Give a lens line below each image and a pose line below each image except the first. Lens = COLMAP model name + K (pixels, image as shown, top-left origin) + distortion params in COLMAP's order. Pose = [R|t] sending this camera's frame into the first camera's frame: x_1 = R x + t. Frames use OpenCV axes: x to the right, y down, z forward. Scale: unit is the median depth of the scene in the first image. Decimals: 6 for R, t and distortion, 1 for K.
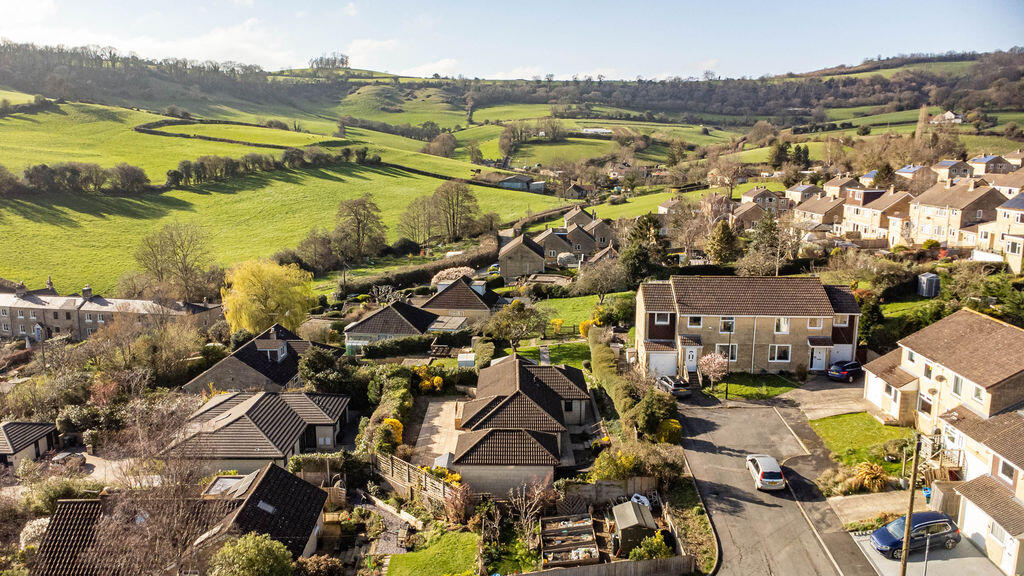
lens RADIAL K [[739.5, 0, 512.0], [0, 739.5, 288.0], [0, 0, 1]] dist [0.004330, 0.001596]
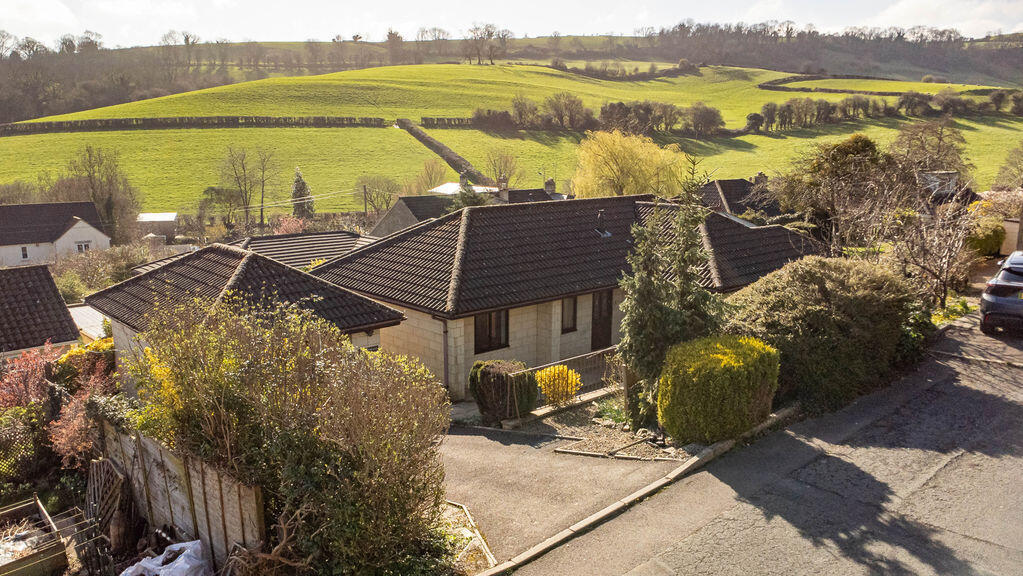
lens RADIAL K [[770.8, 0, 511.5], [0, 770.8, 288.0], [0, 0, 1]] dist [0.002344, -0.045779]
pose [[0.643528, 0.135512, -0.753331, 0.070916], [-0.142337, 0.988223, 0.056175, 0.033746], [0.752071, 0.071077, 0.655238, 0.166794]]
